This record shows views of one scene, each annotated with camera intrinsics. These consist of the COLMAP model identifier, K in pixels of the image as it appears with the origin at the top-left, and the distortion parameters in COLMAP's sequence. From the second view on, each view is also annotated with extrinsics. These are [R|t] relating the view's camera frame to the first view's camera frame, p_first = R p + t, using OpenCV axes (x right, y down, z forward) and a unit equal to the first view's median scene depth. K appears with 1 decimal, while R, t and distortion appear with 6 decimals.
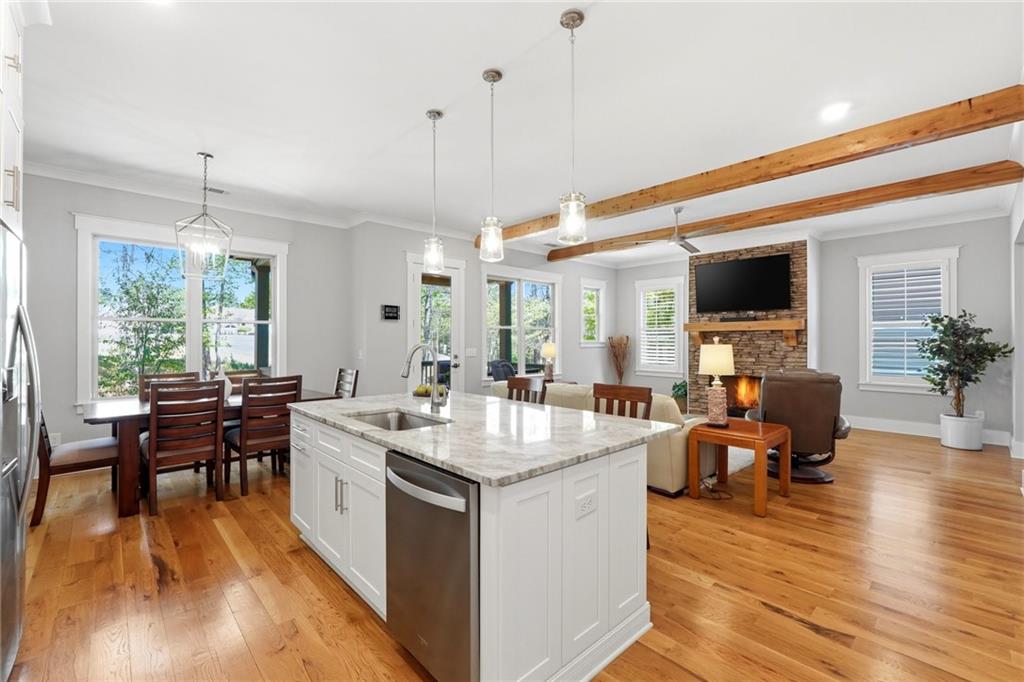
lens RADIAL K [[435.6, 0, 513.0], [0, 435.6, 337.9], [0, 0, 1]] dist [-0.013531, 0.000612]
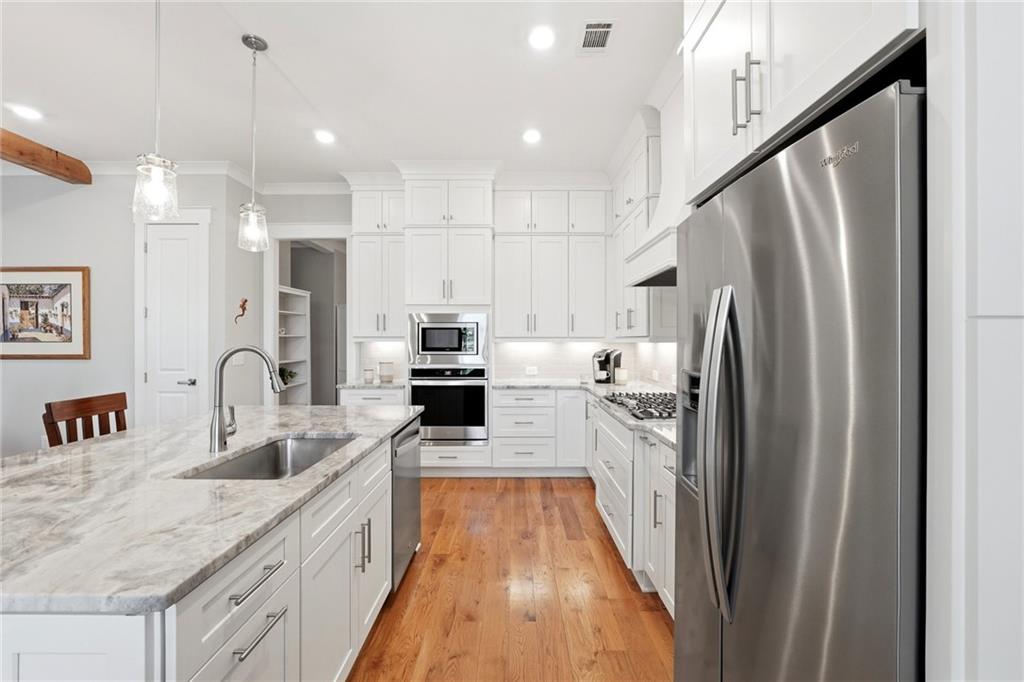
lens RADIAL K [[435.6, 0, 513.0], [0, 435.6, 337.9], [0, 0, 1]] dist [-0.013531, 0.000612]
pose [[-0.730607, 0.005693, 0.682774, -0.366828], [-0.002232, 0.999940, -0.010725, 0.005037], [-0.682794, -0.009359, -0.730551, 0.459004]]
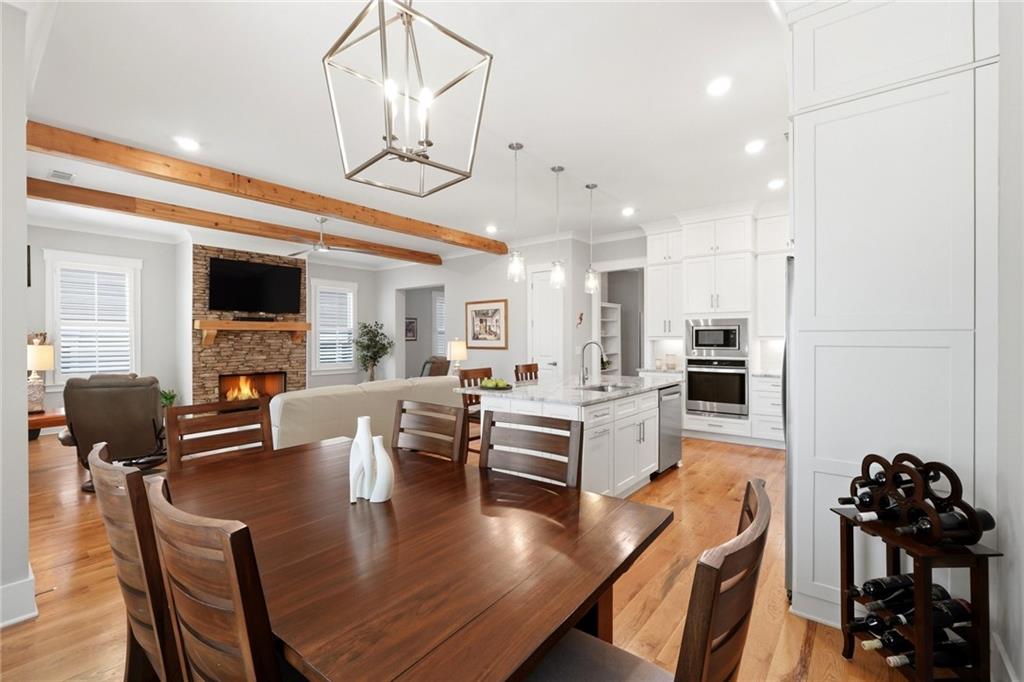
lens RADIAL K [[440.6, 0, 510.3], [0, 440.6, 339.3], [0, 0, 1]] dist [-0.011708, 0.000297]
pose [[-0.131038, 0.001557, 0.991376, -0.665526], [-0.003206, 0.999993, -0.001994, 0.006018], [-0.991372, -0.003439, -0.131032, 0.571784]]
